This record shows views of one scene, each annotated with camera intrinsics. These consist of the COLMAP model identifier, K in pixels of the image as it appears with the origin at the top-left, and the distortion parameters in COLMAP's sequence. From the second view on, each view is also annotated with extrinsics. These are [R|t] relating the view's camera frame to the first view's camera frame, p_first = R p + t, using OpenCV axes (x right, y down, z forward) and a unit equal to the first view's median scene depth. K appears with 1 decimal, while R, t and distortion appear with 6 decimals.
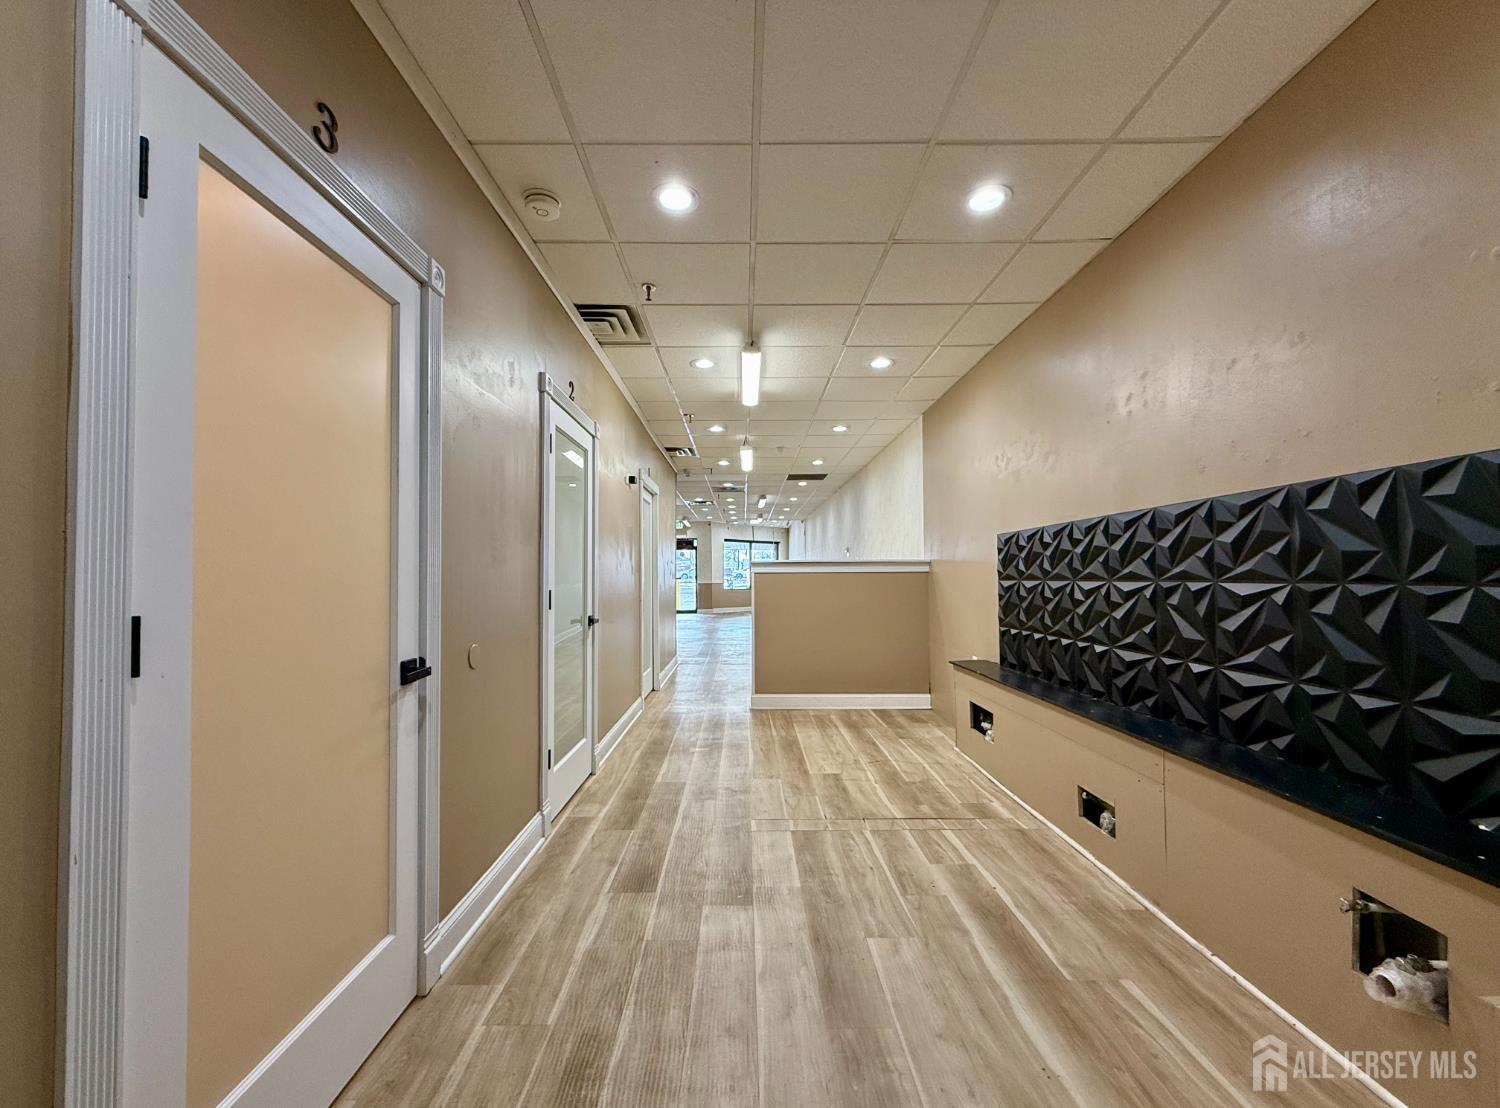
lens RADIAL K [[490.4, 0, 749.5], [0, 490.4, 561.7], [0, 0, 1]] dist [0.000462, 0.000029]
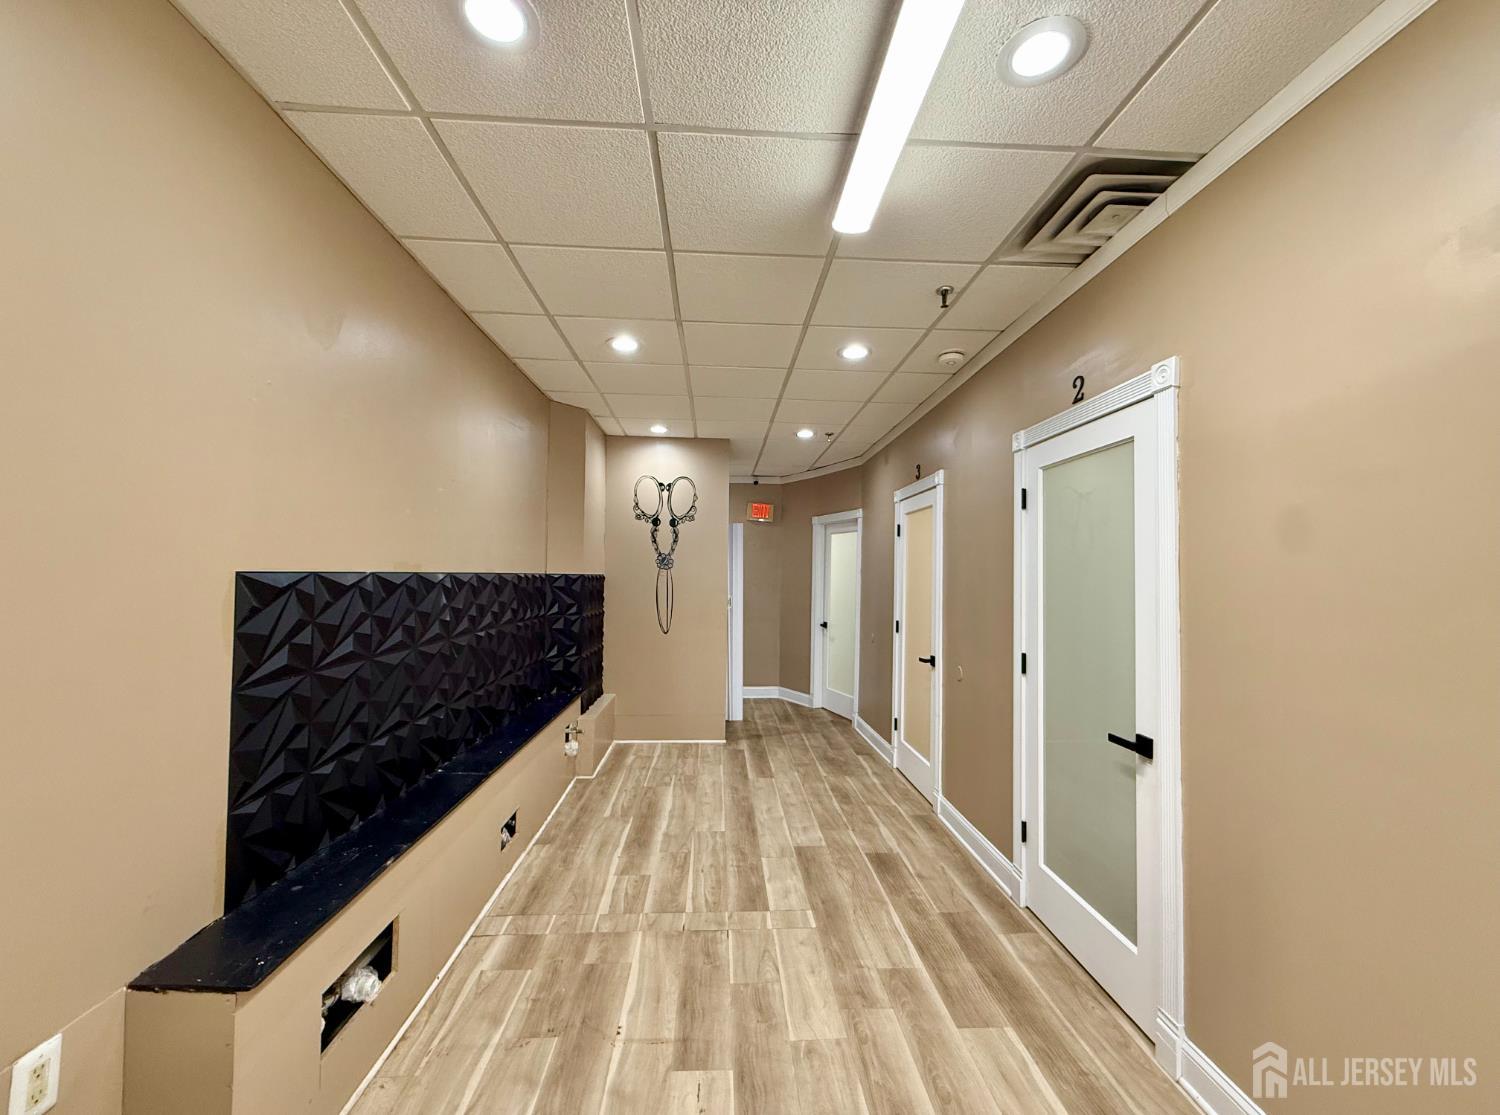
lens RADIAL K [[600.3, 0, 750.5], [0, 600.3, 564.8], [0, 0, 1]] dist [0.000739, 0.000026]
pose [[-0.998002, -0.008470, -0.062620, 0.219034], [-0.006164, 0.999299, -0.036926, -0.073895], [0.062889, -0.036466, -0.997354, 2.395171]]
